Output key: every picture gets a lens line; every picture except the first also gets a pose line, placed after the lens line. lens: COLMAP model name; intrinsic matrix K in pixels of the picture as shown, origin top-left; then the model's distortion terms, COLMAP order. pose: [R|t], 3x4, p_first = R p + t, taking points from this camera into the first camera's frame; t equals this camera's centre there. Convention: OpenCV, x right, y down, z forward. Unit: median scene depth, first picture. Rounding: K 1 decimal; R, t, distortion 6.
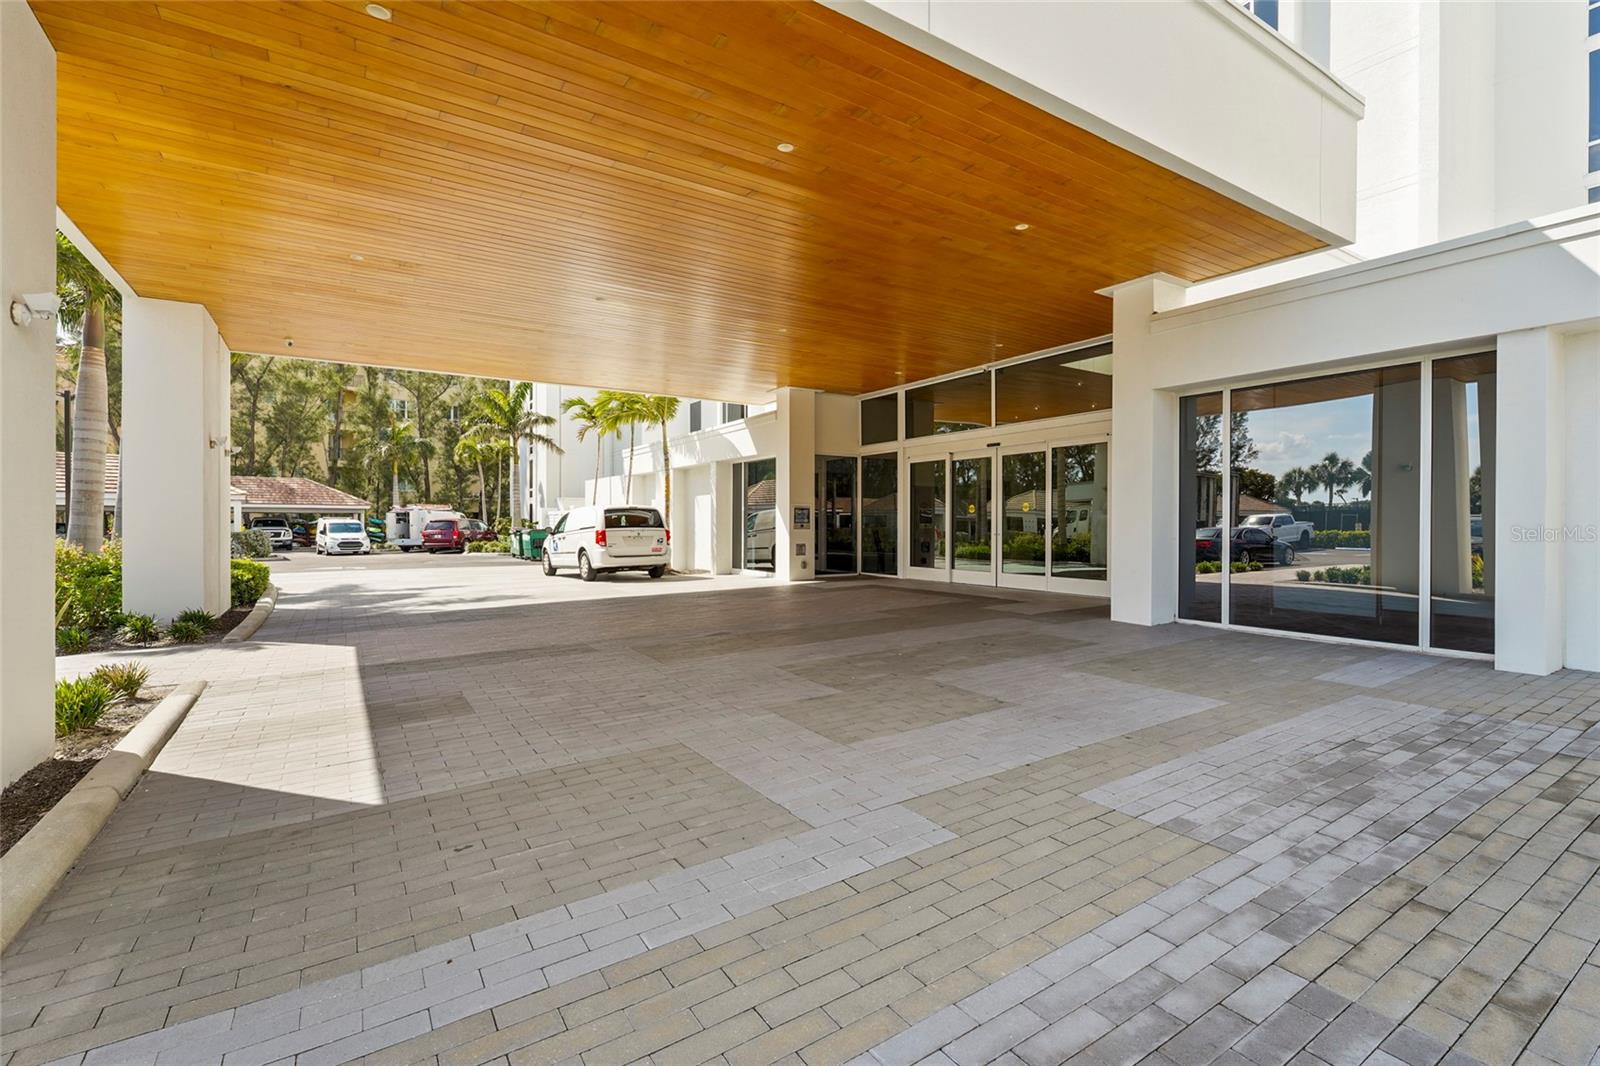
lens RADIAL K [[722.1, 0, 802.0], [0, 722.1, 528.9], [0, 0, 1]] dist [-0.000913, 0.000292]
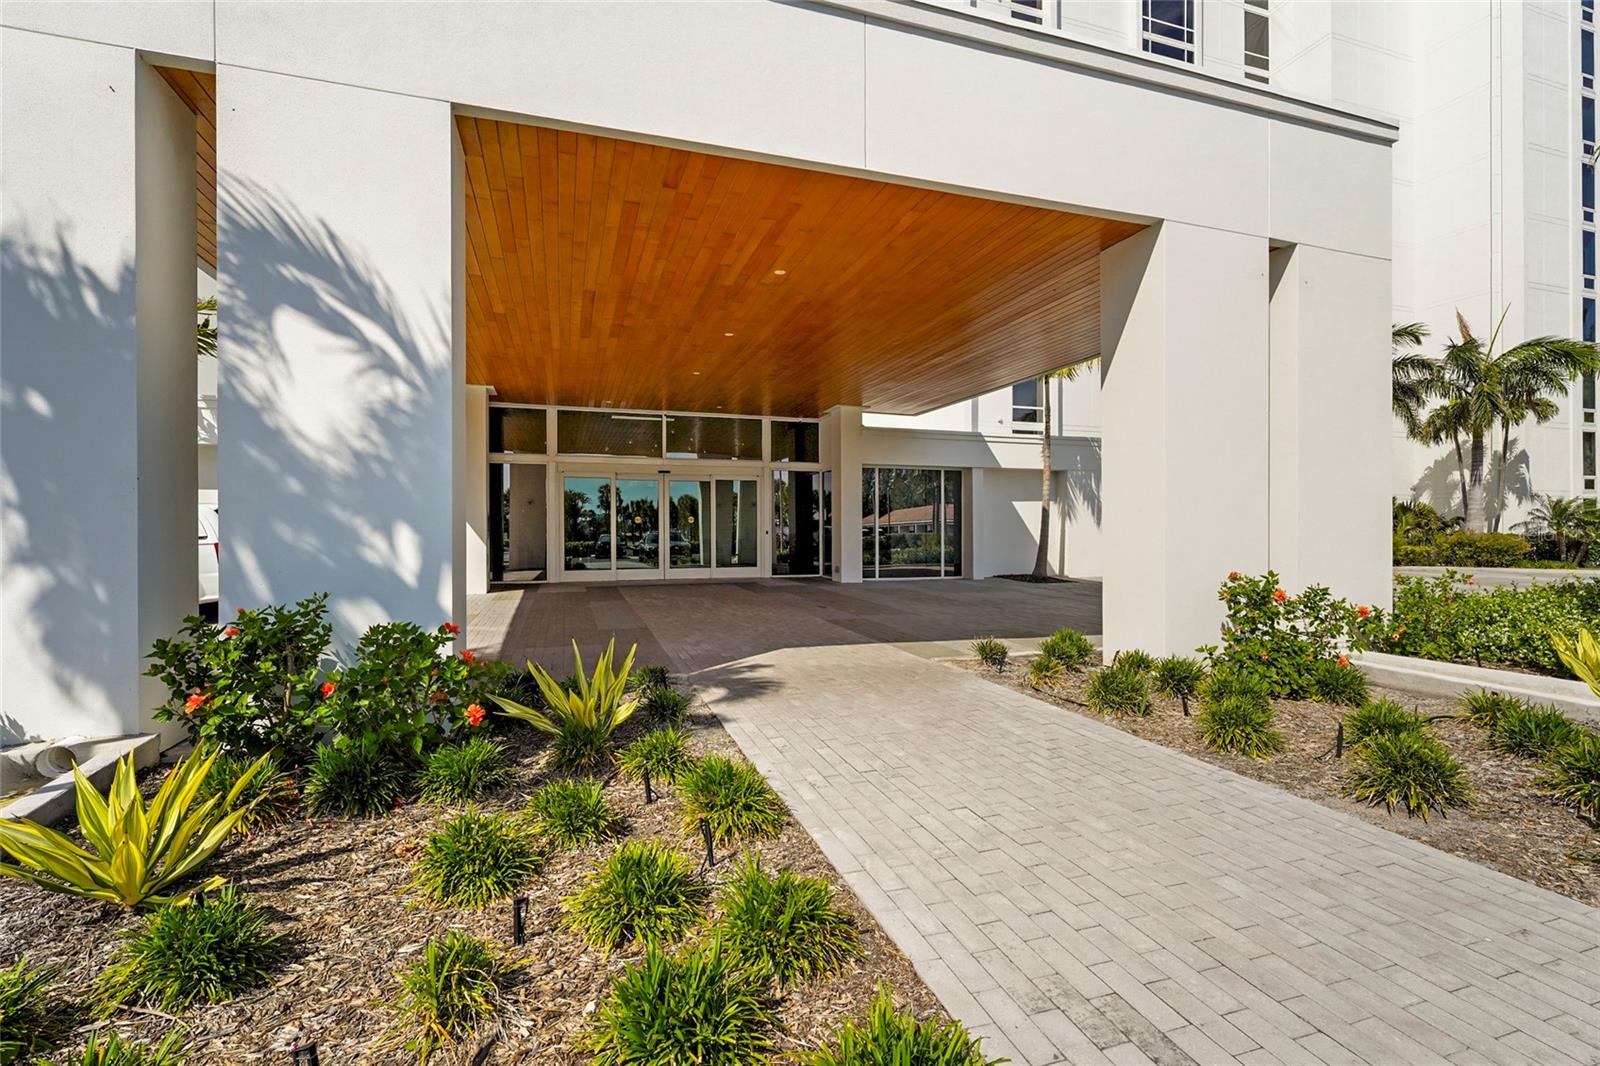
lens RADIAL K [[722.1, 0, 801.8], [0, 722.1, 533.0], [0, 0, 1]] dist [-0.000913, 0.000292]
pose [[0.265268, 0.002860, 0.964170, -0.846640], [0.007585, 0.999958, -0.005053, 0.002512], [-0.964145, 0.008653, 0.265235, 0.370173]]
